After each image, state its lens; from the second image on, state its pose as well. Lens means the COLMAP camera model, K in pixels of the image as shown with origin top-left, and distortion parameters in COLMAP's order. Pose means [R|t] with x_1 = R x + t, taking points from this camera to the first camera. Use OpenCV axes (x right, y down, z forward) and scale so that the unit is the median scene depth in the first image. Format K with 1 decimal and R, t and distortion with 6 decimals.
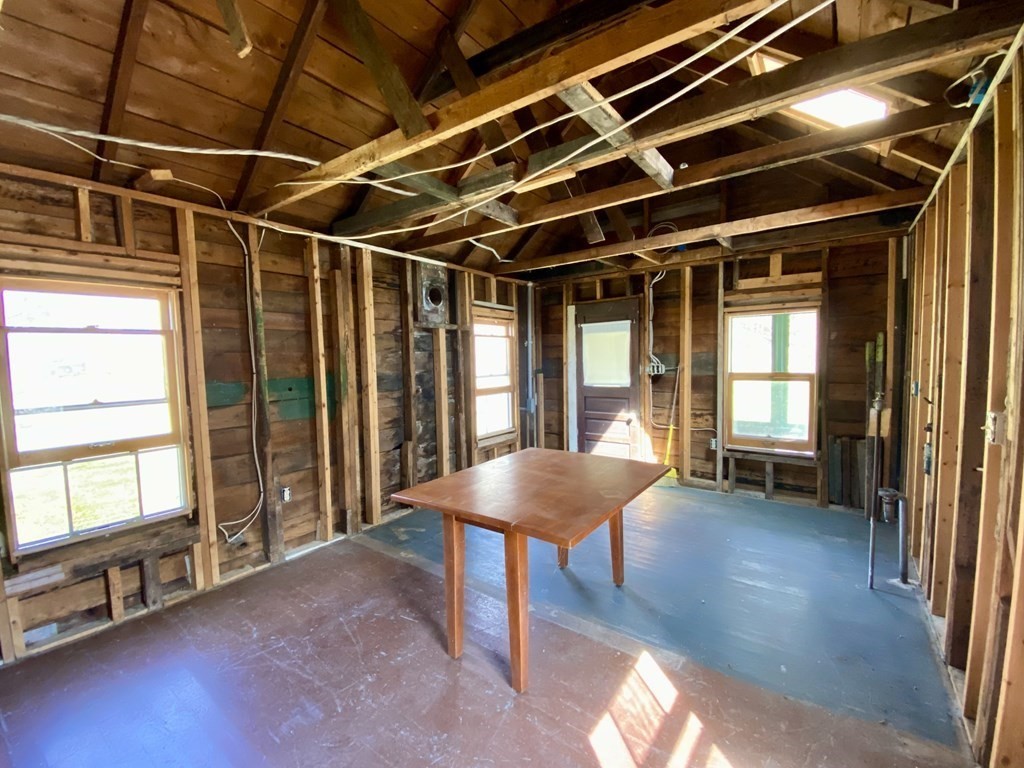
lens RADIAL K [[425.6, 0, 516.6], [0, 425.6, 384.3], [0, 0, 1]] dist [-0.000395, -0.000472]
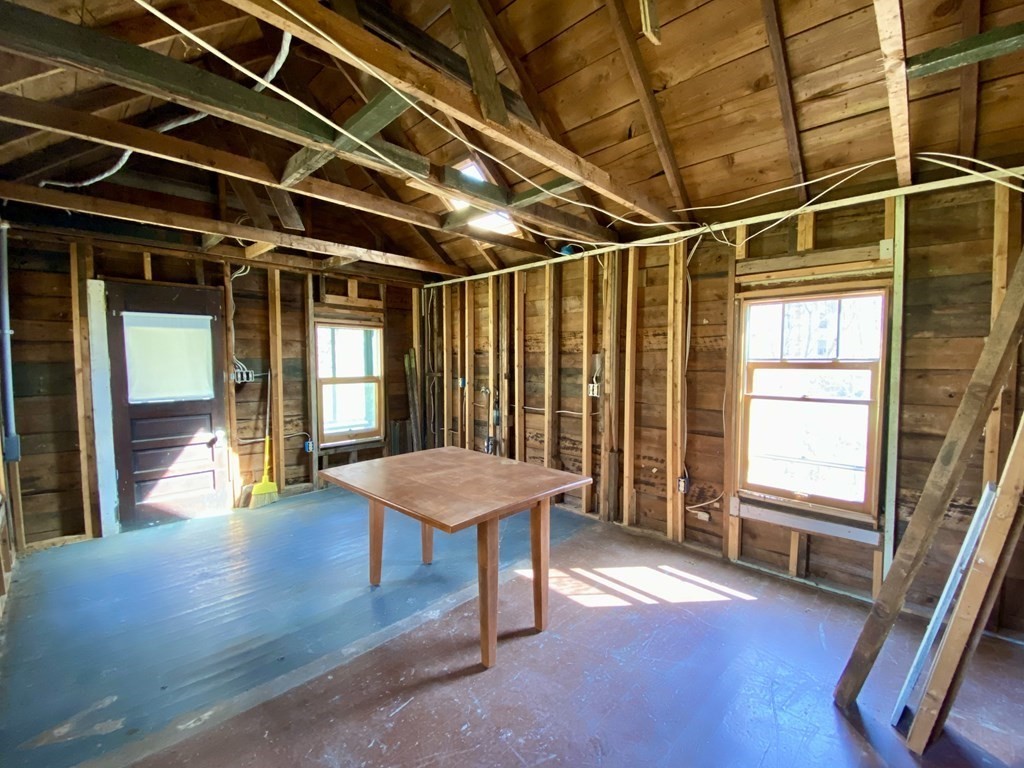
lens RADIAL K [[425.6, 0, 516.6], [0, 425.6, 384.3], [0, 0, 1]] dist [-0.000395, -0.000472]
pose [[0.138627, -0.032367, 0.989816, -0.501446], [0.063833, 0.997680, 0.023684, -0.004092], [-0.988285, 0.059899, 0.140371, 0.350013]]
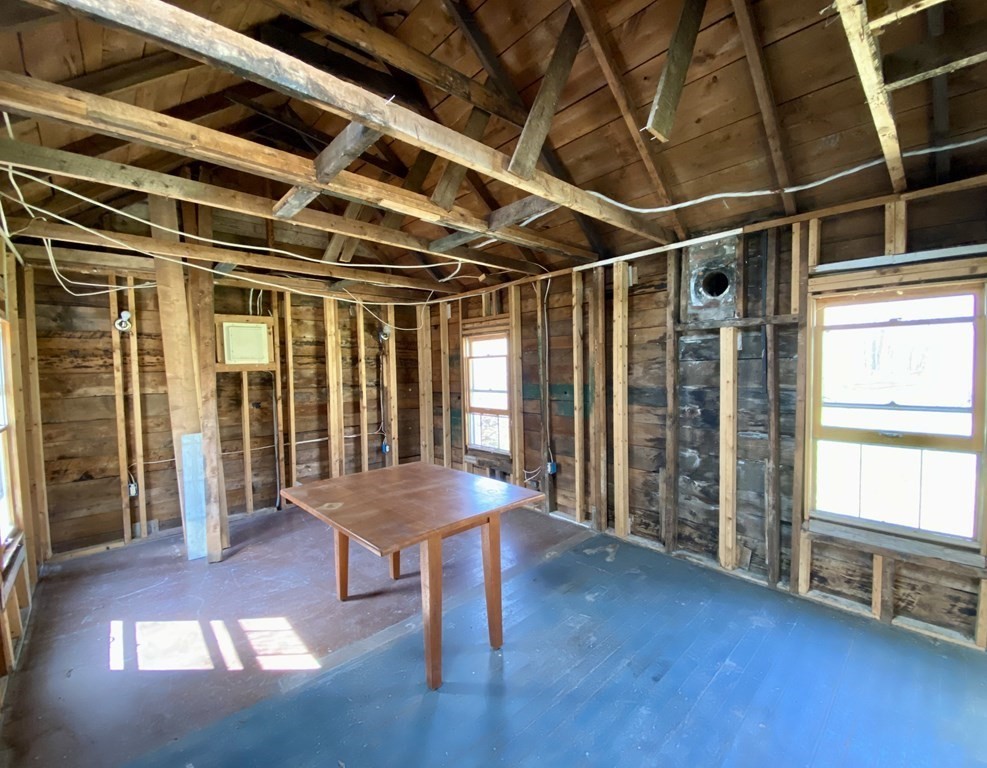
lens RADIAL K [[415.8, 0, 506.5], [0, 415.8, 388.9], [0, 0, 1]] dist [-0.011102, -0.000124]
pose [[-0.189165, 0.061420, -0.980023, 0.528619], [-0.048394, 0.996246, 0.071778, -0.058492], [0.980752, 0.061005, -0.185483, 0.734895]]
